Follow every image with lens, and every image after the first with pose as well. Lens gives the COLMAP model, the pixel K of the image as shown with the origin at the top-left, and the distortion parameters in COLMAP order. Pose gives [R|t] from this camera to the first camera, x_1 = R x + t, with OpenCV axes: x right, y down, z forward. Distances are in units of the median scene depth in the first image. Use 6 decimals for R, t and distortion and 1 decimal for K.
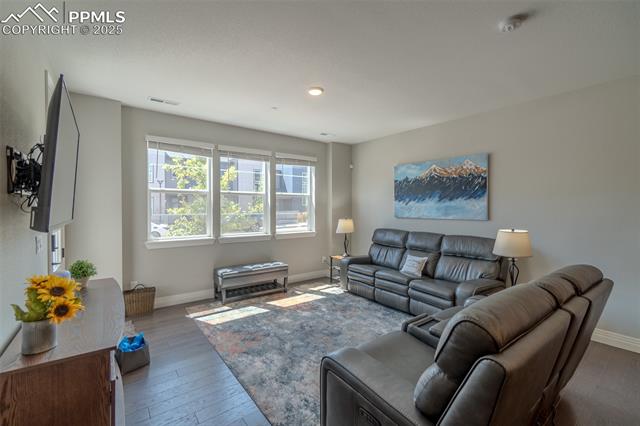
lens RADIAL K [[279.1, 0, 316.6], [0, 279.1, 210.9], [0, 0, 1]] dist [-0.003878, 0.000415]
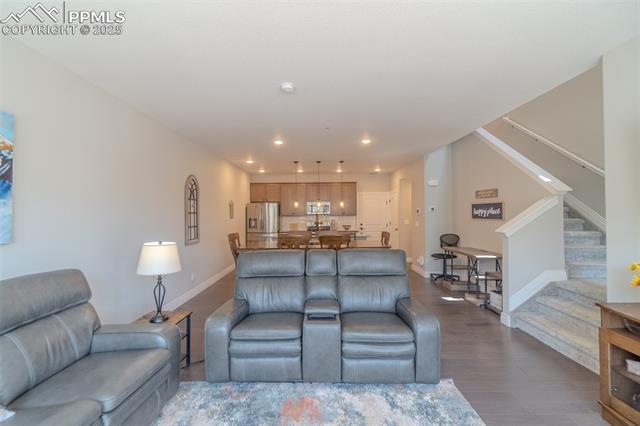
lens RADIAL K [[274.1, 0, 315.6], [0, 274.1, 211.3], [0, 0, 1]] dist [-0.004974, 0.000109]
pose [[-0.789122, 0.010086, 0.614154, -0.143991], [0.016982, 0.999841, 0.005400, -0.017856], [-0.614002, 0.014691, -0.789168, 1.022616]]
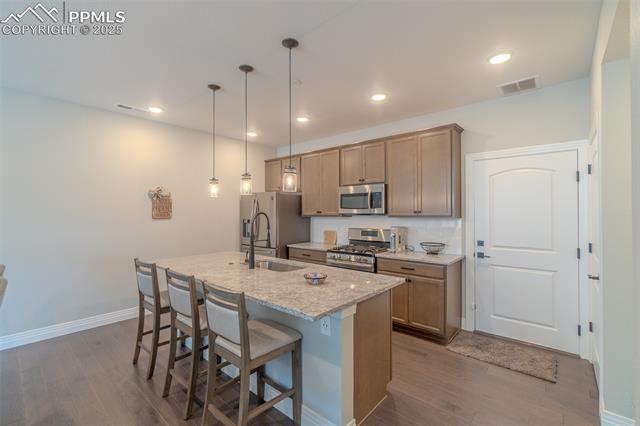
lens RADIAL K [[279.1, 0, 316.6], [0, 279.1, 210.9], [0, 0, 1]] dist [-0.003878, 0.000415]
pose [[-0.196263, 0.005002, 0.980539, 0.254852], [0.016215, 0.999867, -0.001855, 0.008584], [-0.980417, 0.015536, -0.196318, -0.410680]]
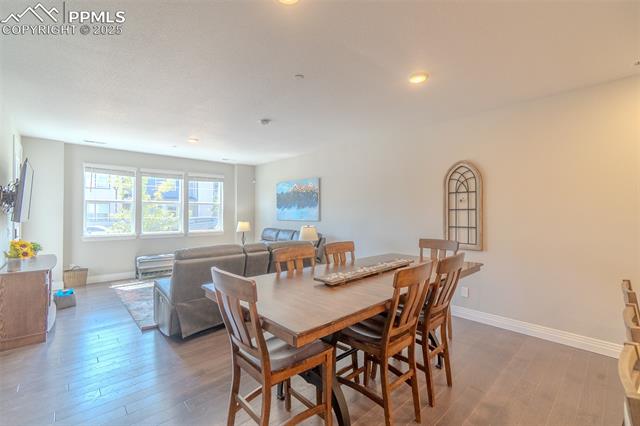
lens RADIAL K [[282.8, 0, 316.1], [0, 282.8, 209.8], [0, 0, 1]] dist [-0.001690, 0.000030]
pose [[0.996250, 0.000765, 0.086519, 0.450973], [0.001436, 0.999677, -0.025371, 0.010501], [-0.086510, 0.025400, 0.995927, -0.540880]]
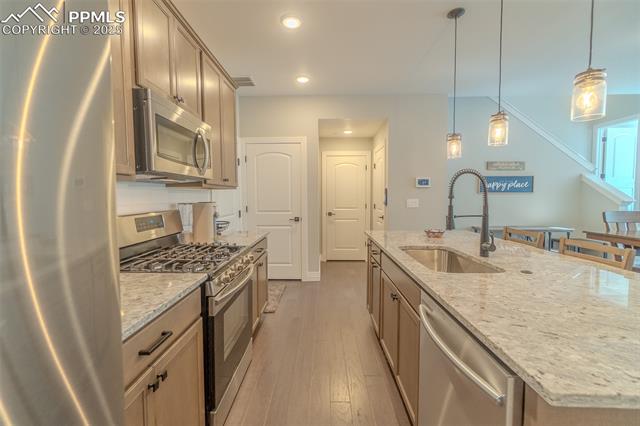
lens RADIAL K [[274.1, 0, 315.6], [0, 274.1, 211.3], [0, 0, 1]] dist [-0.004974, 0.000109]
pose [[-0.625556, 0.047937, -0.778705, 1.436454], [-0.006621, 0.997748, 0.066741, 0.044002], [0.780151, 0.046906, -0.623830, -0.328170]]
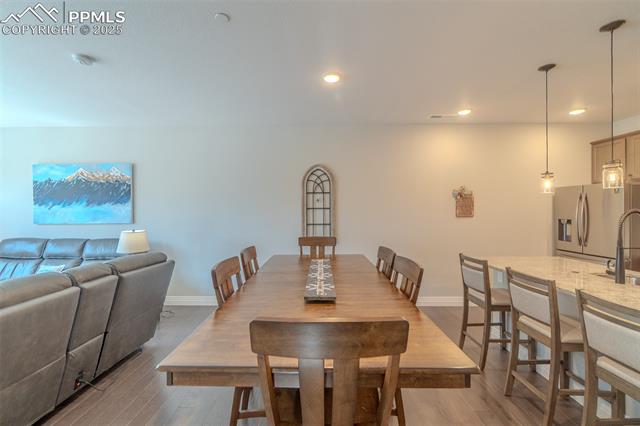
lens RADIAL K [[279.1, 0, 316.6], [0, 279.1, 210.9], [0, 0, 1]] dist [-0.003878, 0.000415]
pose [[0.621350, -0.002101, 0.783531, 0.191952], [0.015358, 0.999837, -0.009499, 0.005513], [-0.783383, 0.017936, 0.621281, -0.269803]]
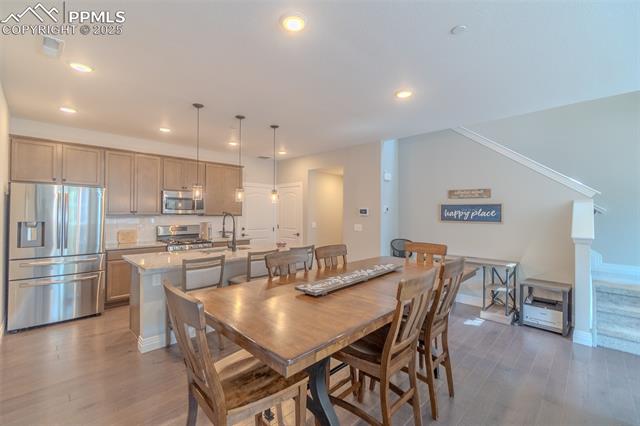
lens RADIAL K [[279.1, 0, 316.6], [0, 279.1, 210.9], [0, 0, 1]] dist [-0.003878, 0.000415]
pose [[-0.991382, -0.008415, -0.130732, 0.773582], [-0.009592, 0.999919, 0.008372, -0.010701], [0.130651, 0.009554, -0.991382, 0.621126]]
